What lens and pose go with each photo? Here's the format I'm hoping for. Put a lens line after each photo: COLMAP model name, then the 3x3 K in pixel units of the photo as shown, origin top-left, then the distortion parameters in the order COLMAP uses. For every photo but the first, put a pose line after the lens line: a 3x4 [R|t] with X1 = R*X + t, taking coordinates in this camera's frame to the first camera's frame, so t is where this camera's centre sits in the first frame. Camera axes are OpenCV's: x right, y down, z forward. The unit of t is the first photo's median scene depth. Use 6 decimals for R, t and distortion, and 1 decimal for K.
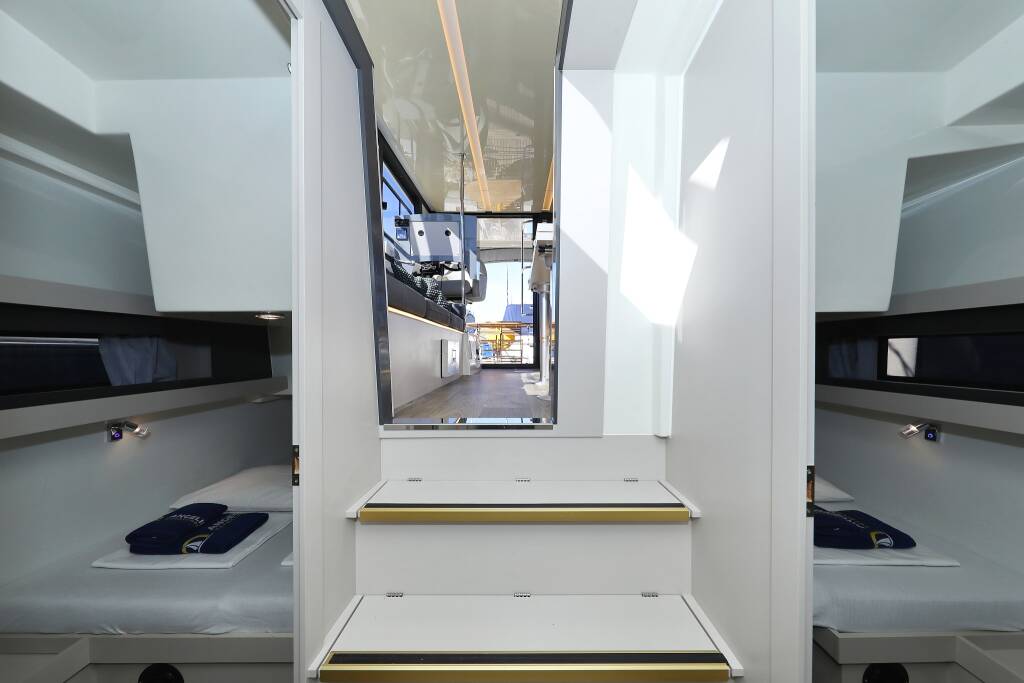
lens RADIAL K [[338.0, 0, 512.0], [0, 338.0, 341.5], [0, 0, 1]] dist [0.000429, 0.000006]
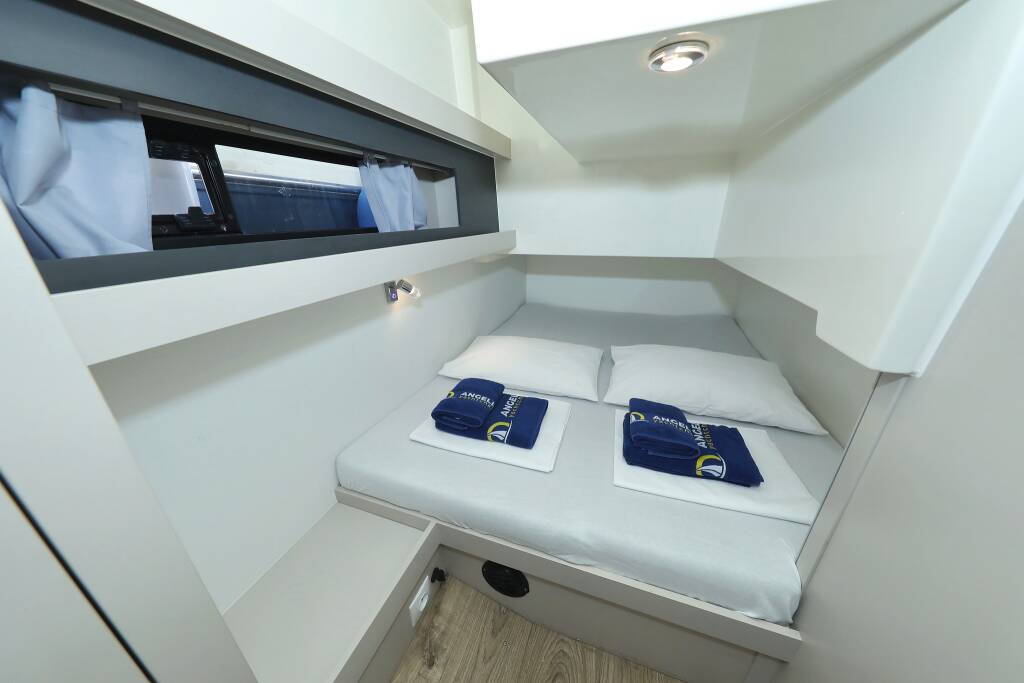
lens RADIAL K [[330.2, 0, 512.0], [0, 330.2, 341.5], [0, 0, 1]] dist [0.000257, 0.000002]
pose [[0.938851, 0.122424, -0.321825, -0.630733], [0.007853, 0.926801, 0.375470, 0.080807], [0.344235, -0.355037, 0.869167, 0.359875]]
